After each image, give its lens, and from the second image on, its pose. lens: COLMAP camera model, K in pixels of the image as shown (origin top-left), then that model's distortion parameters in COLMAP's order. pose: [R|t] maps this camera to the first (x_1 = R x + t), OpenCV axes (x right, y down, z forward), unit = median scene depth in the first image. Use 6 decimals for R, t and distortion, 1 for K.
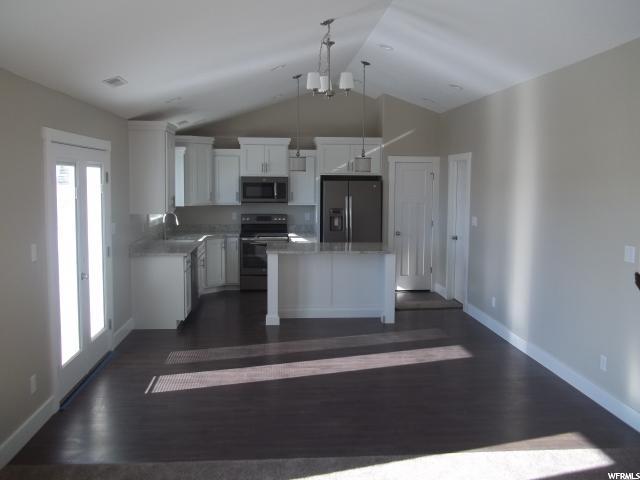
lens RADIAL K [[604.5, 0, 320.0], [0, 604.5, 240.0], [0, 0, 1]] dist [-0.022838, 0.000000]
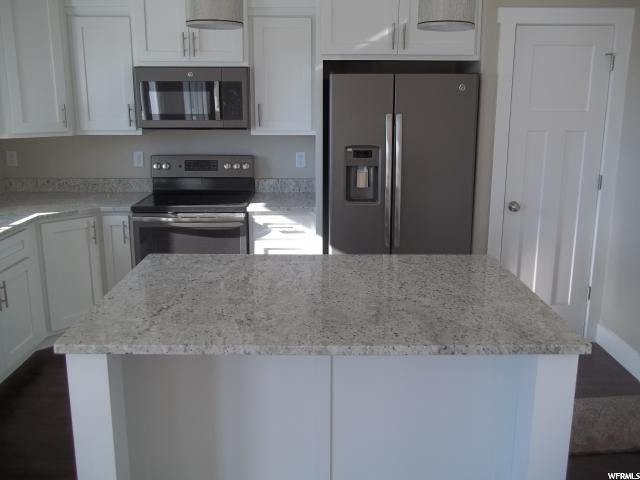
lens RADIAL K [[604.5, 0, 320.3], [0, 604.5, 238.1], [0, 0, 1]] dist [-0.022838, 0.000000]
pose [[0.997298, 0.011695, -0.072523, 0.028459], [-0.001403, 0.990099, 0.140366, -0.046464], [0.073446, -0.139885, 0.987440, 0.584118]]
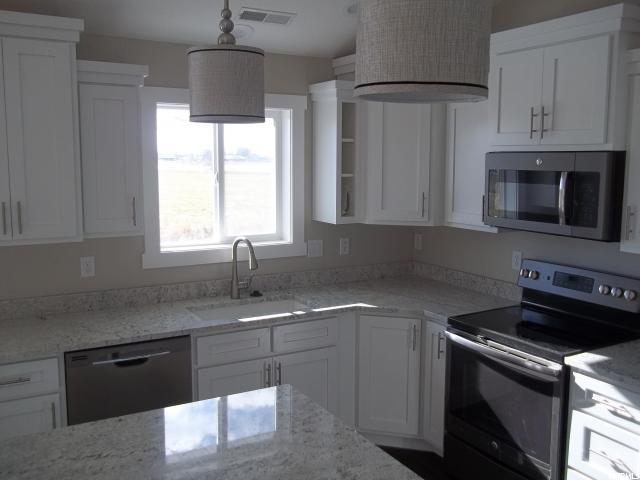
lens RADIAL K [[604.5, 0, 320.2], [0, 604.5, 236.9], [0, 0, 1]] dist [-0.022838, 0.000000]
pose [[0.418307, 0.107447, -0.901928, 0.143584], [-0.078691, 0.993532, 0.081864, -0.077732], [0.904890, 0.036729, 0.424057, 0.771468]]
